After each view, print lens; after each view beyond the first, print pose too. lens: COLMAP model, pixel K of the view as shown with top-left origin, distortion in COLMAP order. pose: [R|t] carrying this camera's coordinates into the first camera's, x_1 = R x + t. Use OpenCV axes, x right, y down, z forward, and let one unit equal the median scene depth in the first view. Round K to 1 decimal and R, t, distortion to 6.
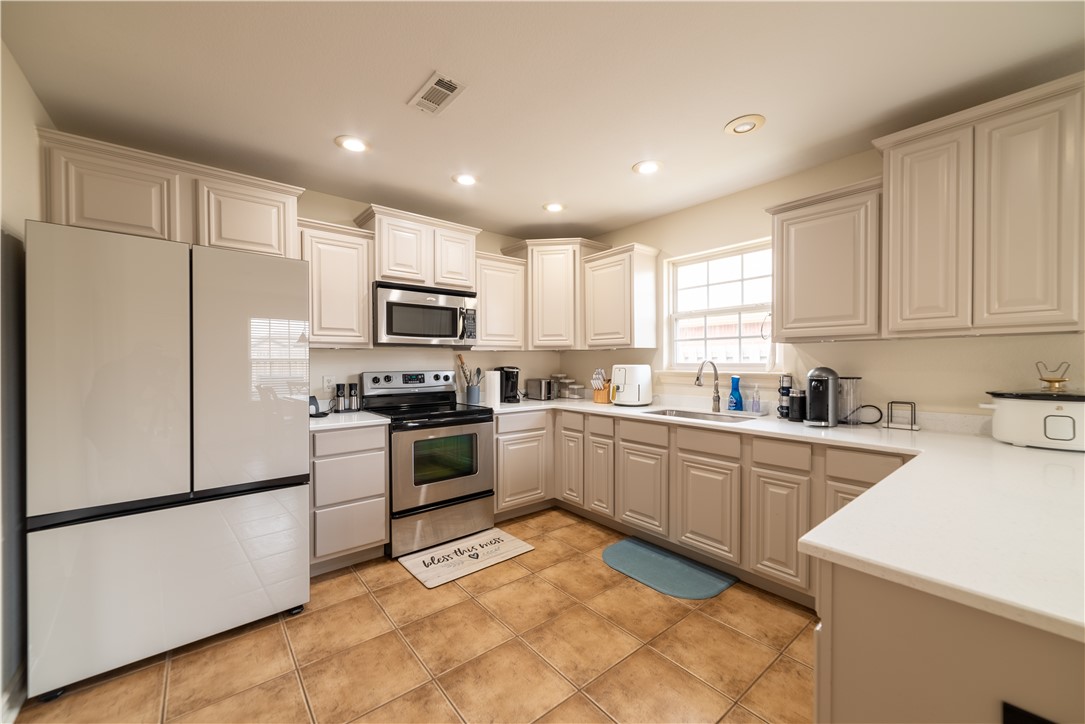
lens RADIAL K [[419.3, 0, 542.8], [0, 419.3, 365.3], [0, 0, 1]] dist [0.004074, 0.001117]
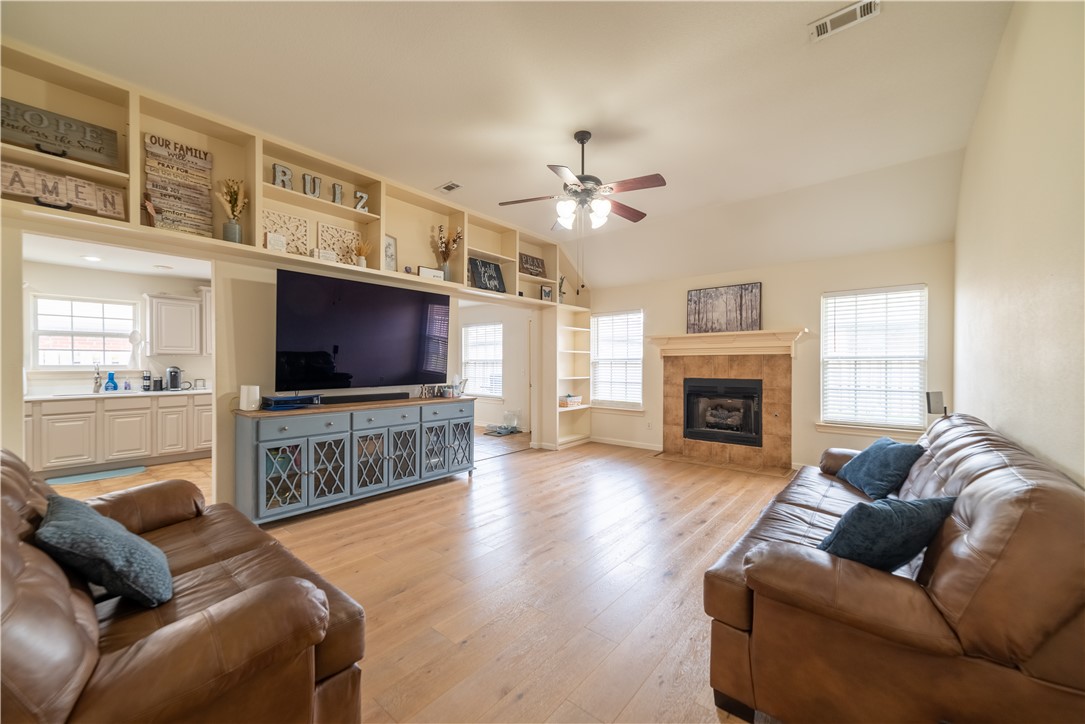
lens RADIAL K [[419.3, 0, 543.9], [0, 419.3, 364.6], [0, 0, 1]] dist [0.004074, 0.001117]
pose [[-0.192751, 0.002017, 0.981246, -1.537451], [0.007371, 0.999973, -0.000607, 0.007097], [-0.981220, 0.007116, -0.192761, -0.452081]]
